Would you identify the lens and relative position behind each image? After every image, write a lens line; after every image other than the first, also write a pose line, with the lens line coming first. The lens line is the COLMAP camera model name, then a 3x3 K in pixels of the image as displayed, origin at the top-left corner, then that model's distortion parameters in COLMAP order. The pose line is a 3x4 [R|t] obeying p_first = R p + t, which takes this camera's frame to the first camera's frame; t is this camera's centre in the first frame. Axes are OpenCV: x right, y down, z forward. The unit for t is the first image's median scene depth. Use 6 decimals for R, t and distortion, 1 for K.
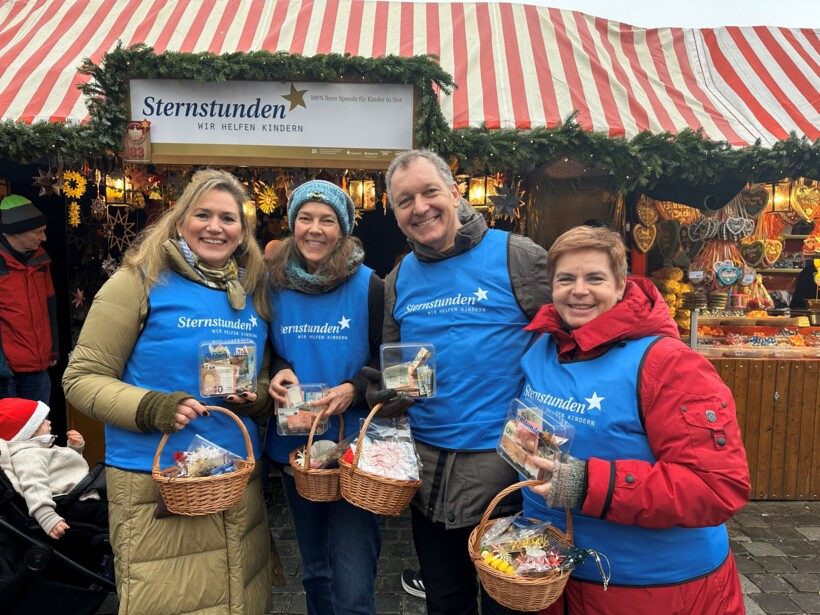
lens RADIAL K [[576.2, 0, 410.0], [0, 576.2, 307.5], [0, 0, 1]] dist [0.035918, -0.049970]
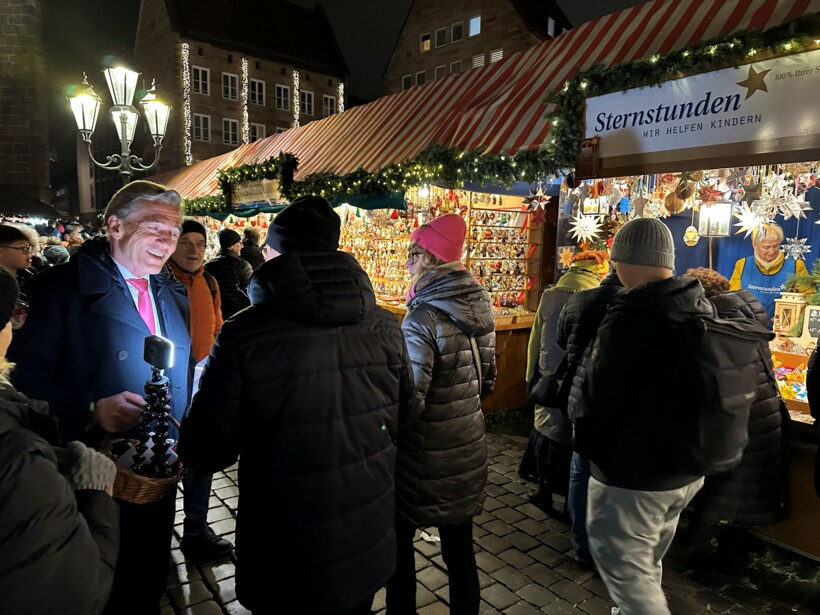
lens RADIAL K [[568.8, 0, 408.4], [0, 568.8, 318.9], [0, 0, 1]] dist [0.037004, -0.047621]
pose [[0.583527, 0.110533, -0.804536, 0.202512], [-0.076724, 0.993766, 0.080883, -0.058550], [0.808461, 0.014530, 0.588370, 0.137412]]
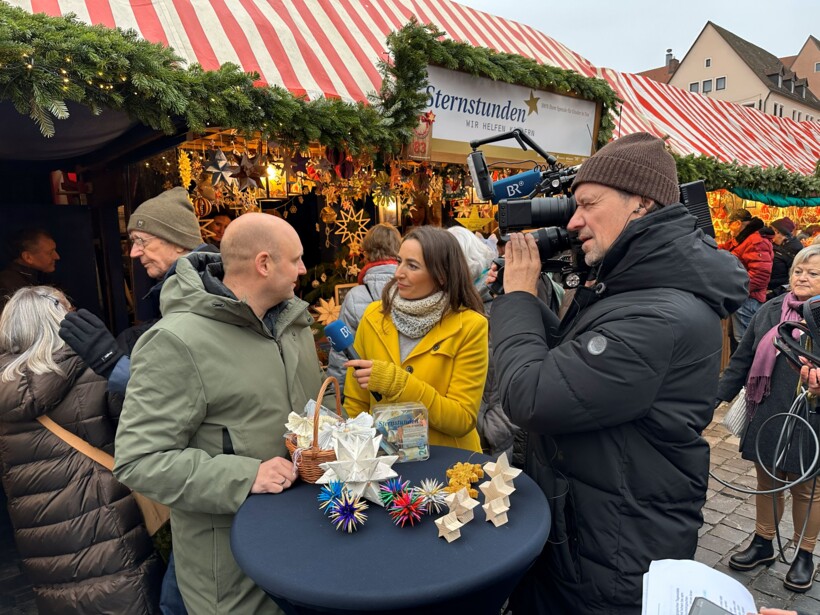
lens RADIAL K [[622.7, 0, 410.1], [0, 622.7, 294.6], [0, 0, 1]] dist [0.015334, -0.007299]
pose [[0.749565, -0.093834, 0.655246, -1.121481], [0.095454, 0.994877, 0.033276, -0.081587], [-0.655012, 0.037604, 0.754682, 0.315773]]
